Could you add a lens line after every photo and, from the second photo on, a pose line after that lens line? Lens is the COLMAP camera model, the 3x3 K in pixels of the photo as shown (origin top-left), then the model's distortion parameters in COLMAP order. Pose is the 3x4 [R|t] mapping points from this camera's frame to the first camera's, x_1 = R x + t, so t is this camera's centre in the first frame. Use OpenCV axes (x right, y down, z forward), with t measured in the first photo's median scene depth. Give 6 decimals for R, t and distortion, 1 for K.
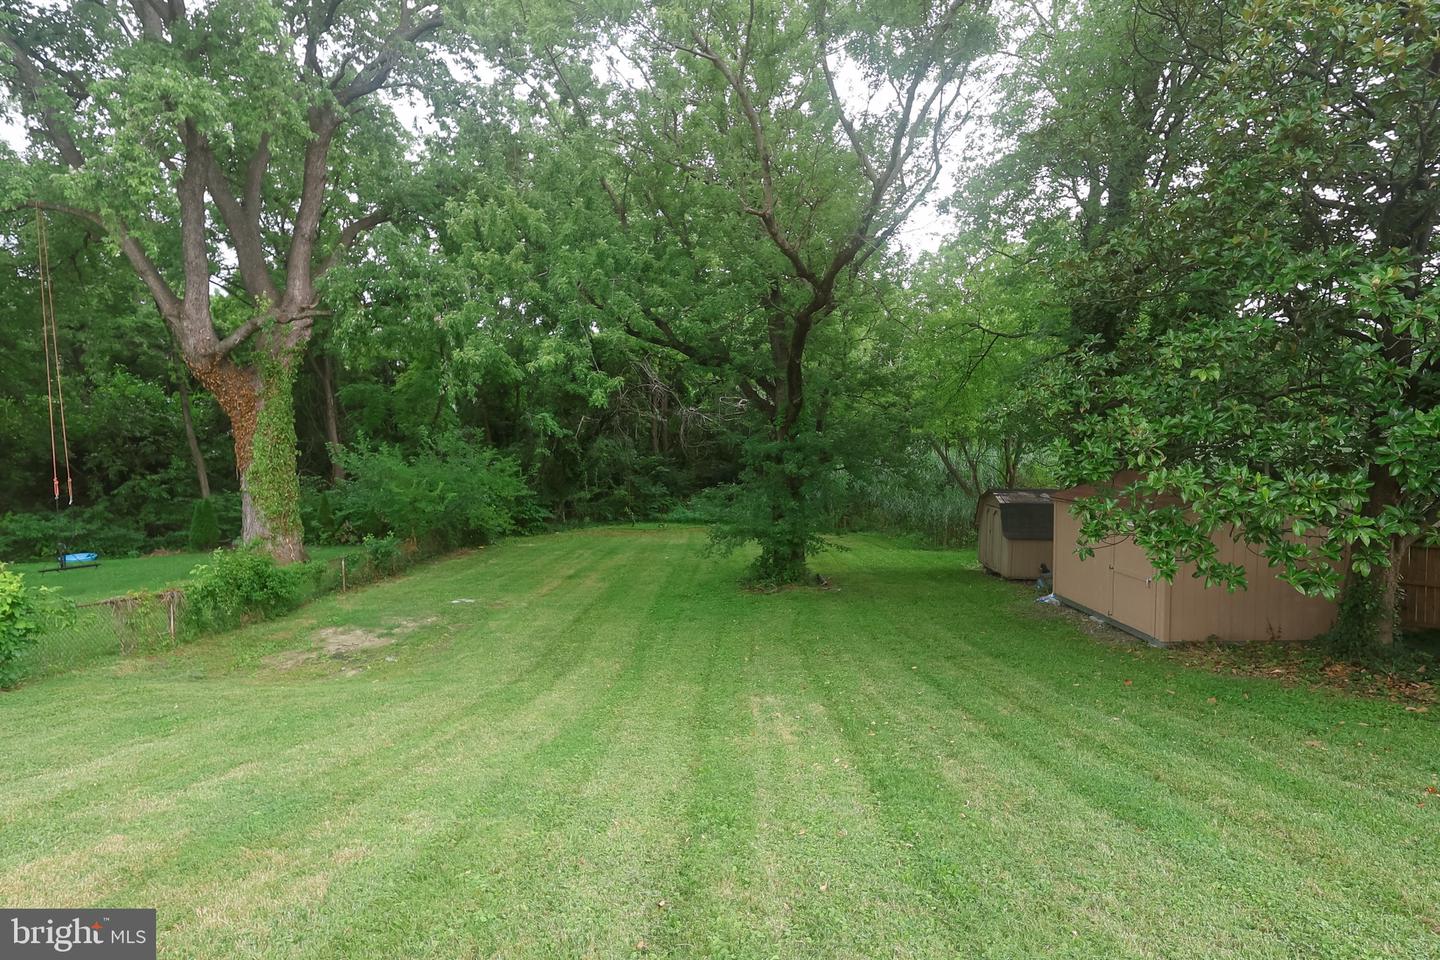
lens RADIAL K [[697.4, 0, 720.0], [0, 697.4, 480.0], [0, 0, 1]] dist [-0.001509, 0.001286]
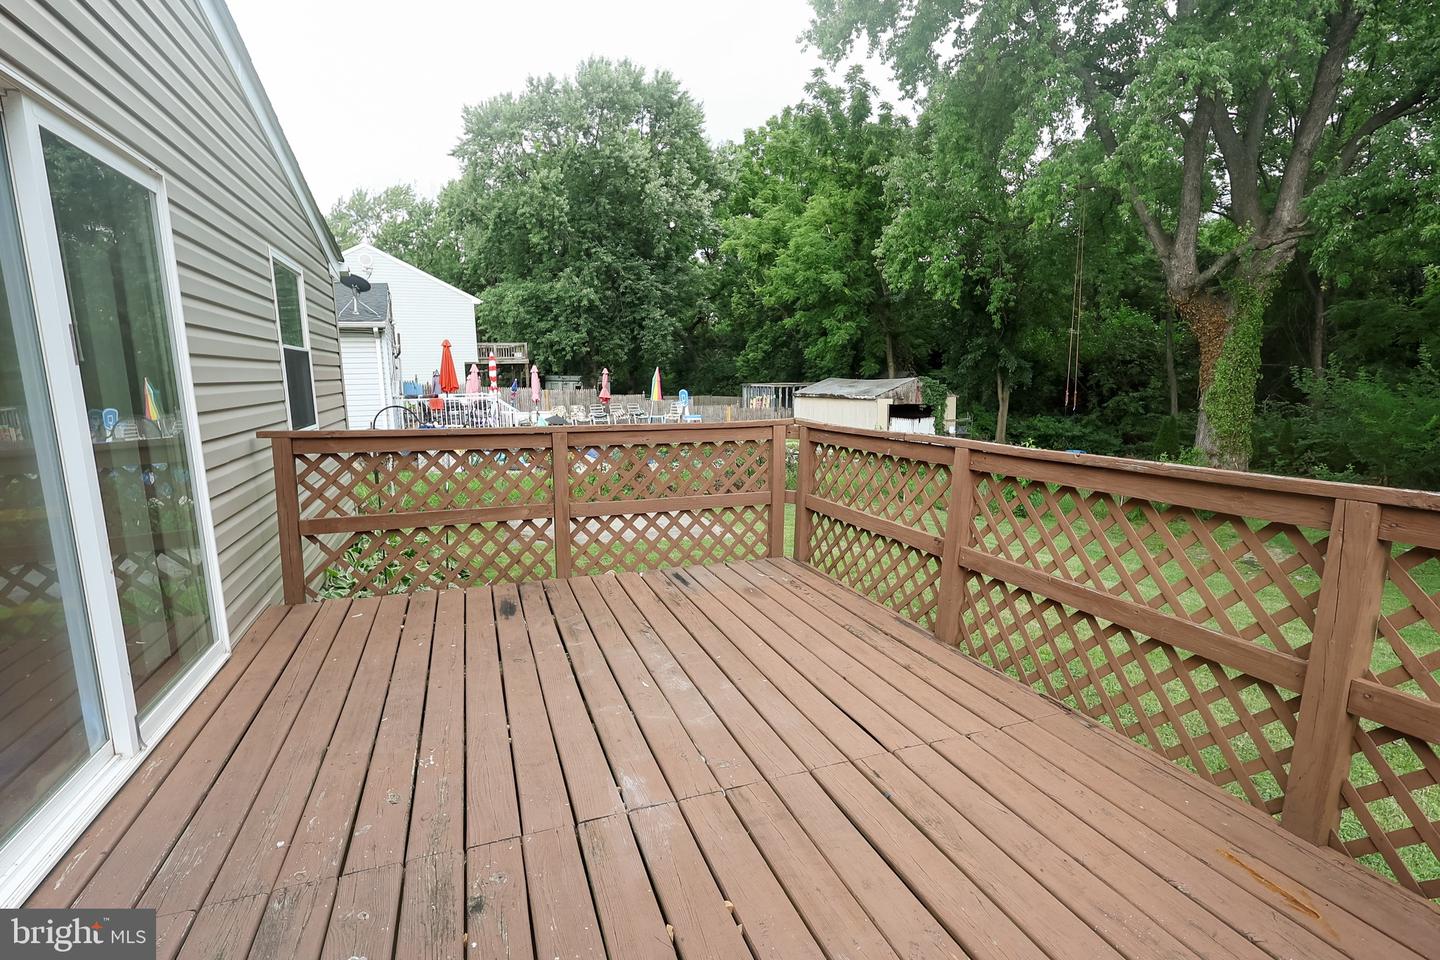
lens RADIAL K [[714.5, 0, 720.0], [0, 714.5, 480.0], [0, 0, 1]] dist [-0.002180, 0.001201]
pose [[0.345883, 0.157549, -0.924956, 0.099996], [-0.059805, 0.987499, 0.145839, 0.005175], [0.936370, 0.004874, 0.350982, -0.096082]]
